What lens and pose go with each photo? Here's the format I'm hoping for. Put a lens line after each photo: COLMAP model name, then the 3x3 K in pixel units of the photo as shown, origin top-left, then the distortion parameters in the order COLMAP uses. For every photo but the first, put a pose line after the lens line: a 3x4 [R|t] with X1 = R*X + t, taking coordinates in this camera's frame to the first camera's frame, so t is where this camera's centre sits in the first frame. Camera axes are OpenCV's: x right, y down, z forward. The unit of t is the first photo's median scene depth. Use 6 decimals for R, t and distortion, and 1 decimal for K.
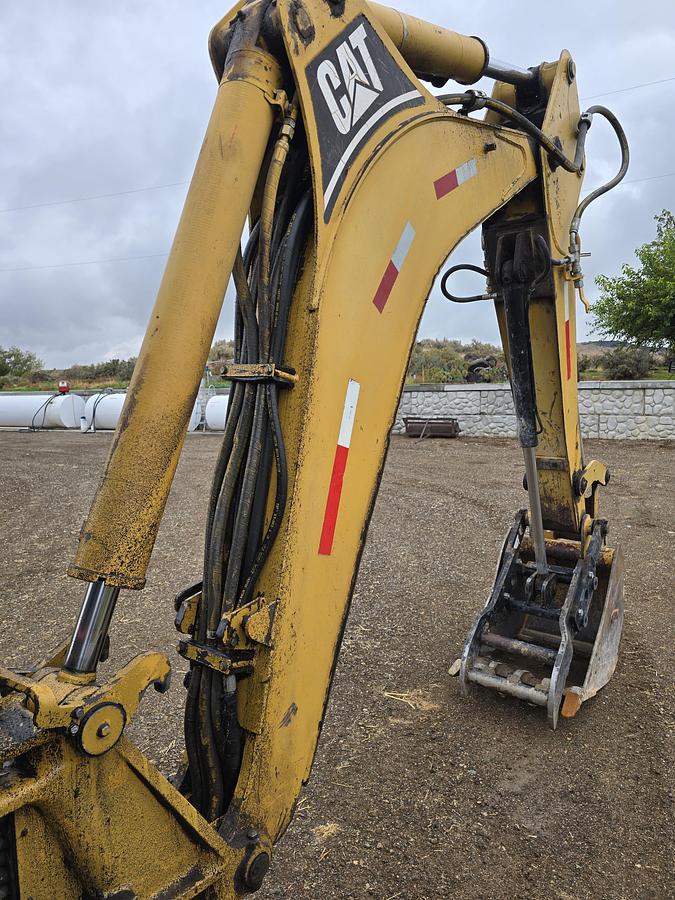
lens RADIAL K [[604.5, 0, 343.3], [0, 604.5, 449.1], [0, 0, 1]] dist [0.065998, -0.066379]
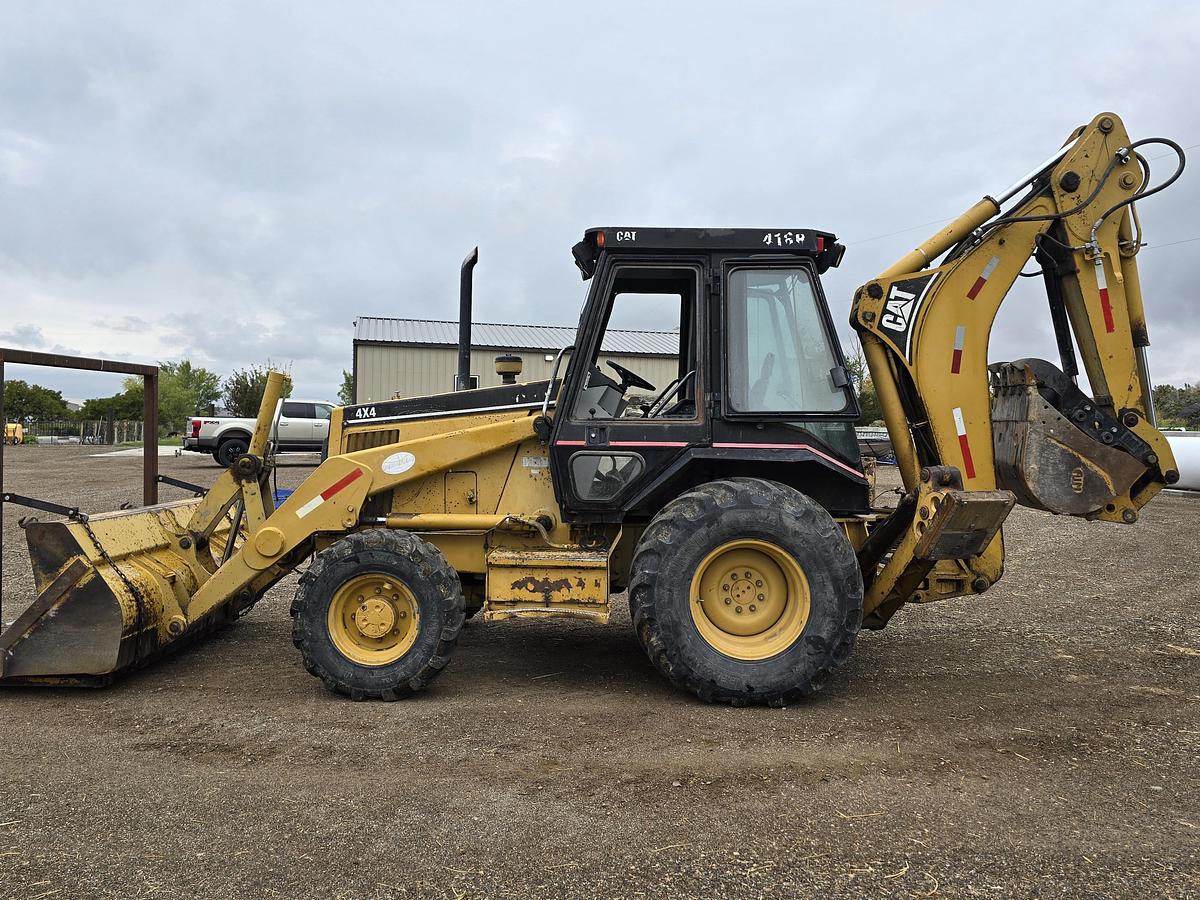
lens RADIAL K [[955.5, 0, 599.5], [0, 955.5, 426.5], [0, 0, 1]] dist [0.070648, -0.008808]
pose [[0.613448, 0.026807, -0.789280, 2.013029], [-0.104865, 0.993339, -0.047766, 0.285127], [0.782742, 0.112070, 0.612173, -2.843094]]
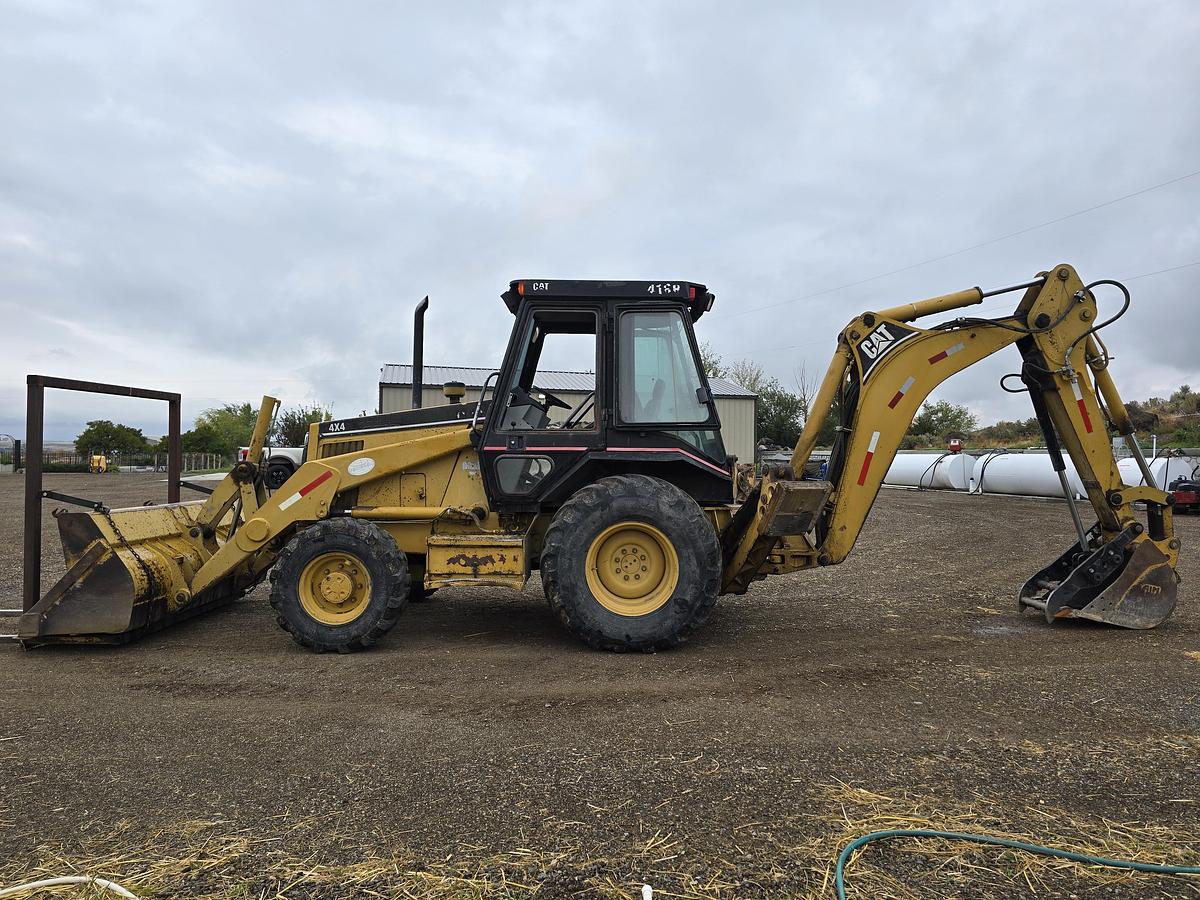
lens RADIAL K [[785.8, 0, 602.2], [0, 785.8, 435.7], [0, 0, 1]] dist [0.077221, -0.064168]
pose [[0.622989, 0.005072, -0.782214, 2.363157], [-0.097709, 0.992652, -0.071384, 0.343264], [0.776104, 0.120901, 0.618906, -2.659421]]
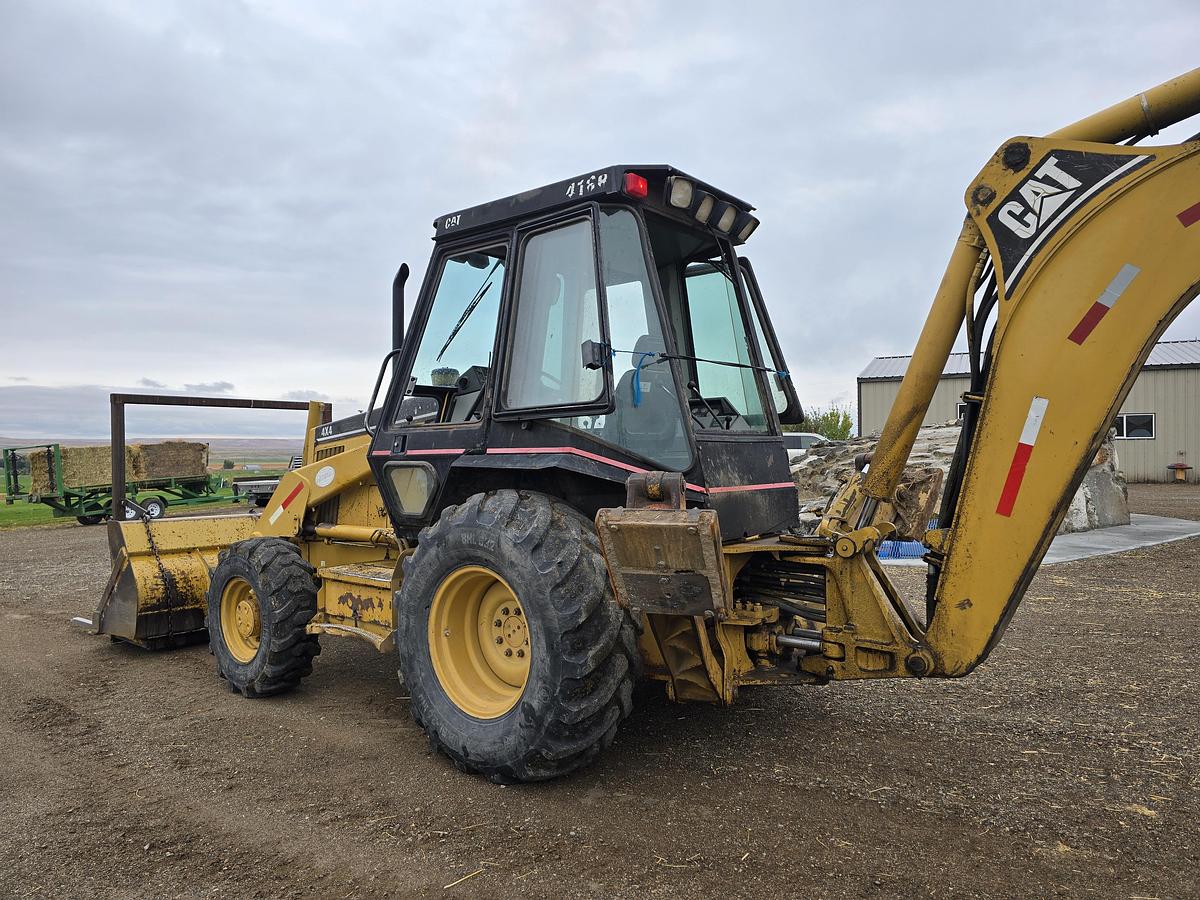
lens RADIAL K [[798.4, 0, 600.7], [0, 798.4, 447.5], [0, 0, 1]] dist [0.076625, -0.069738]
pose [[-0.003157, 0.007965, -0.999963, 1.937935], [-0.090174, 0.995892, 0.008217, 0.078960], [0.995921, 0.090197, -0.002425, -0.003659]]
